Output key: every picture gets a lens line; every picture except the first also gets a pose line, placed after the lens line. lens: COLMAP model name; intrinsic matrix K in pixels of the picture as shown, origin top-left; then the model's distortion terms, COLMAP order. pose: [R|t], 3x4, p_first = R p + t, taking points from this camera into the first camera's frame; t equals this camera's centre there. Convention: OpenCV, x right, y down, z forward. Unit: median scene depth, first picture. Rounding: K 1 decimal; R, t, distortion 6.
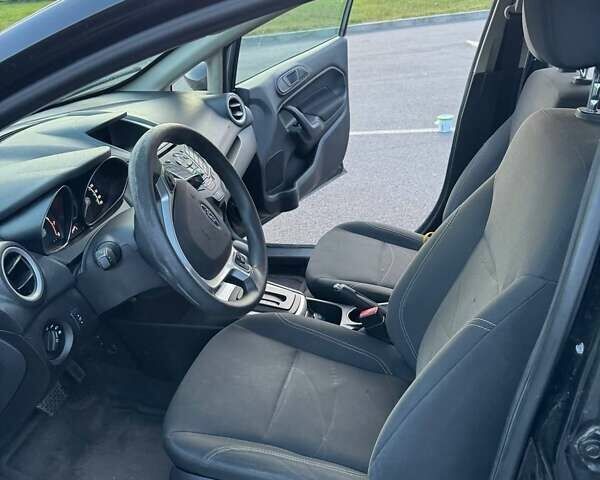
lens RADIAL K [[553.7, 0, 297.7], [0, 553.7, 244.5], [0, 0, 1]] dist [0.148480, -0.286936]
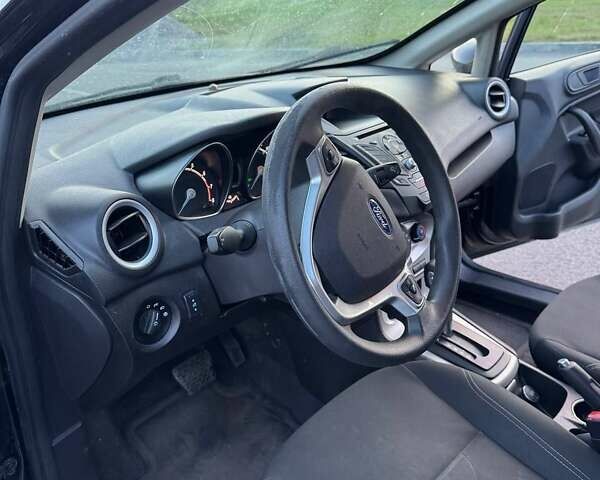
lens RADIAL K [[562.6, 0, 300.0], [0, 562.6, 240.0], [0, 0, 1]] dist [0.141151, -0.296593]
pose [[0.872477, 0.235857, -0.427967, 0.033564], [-0.240664, 0.969622, 0.043737, -0.014091], [0.425282, 0.064837, 0.902735, 0.139322]]
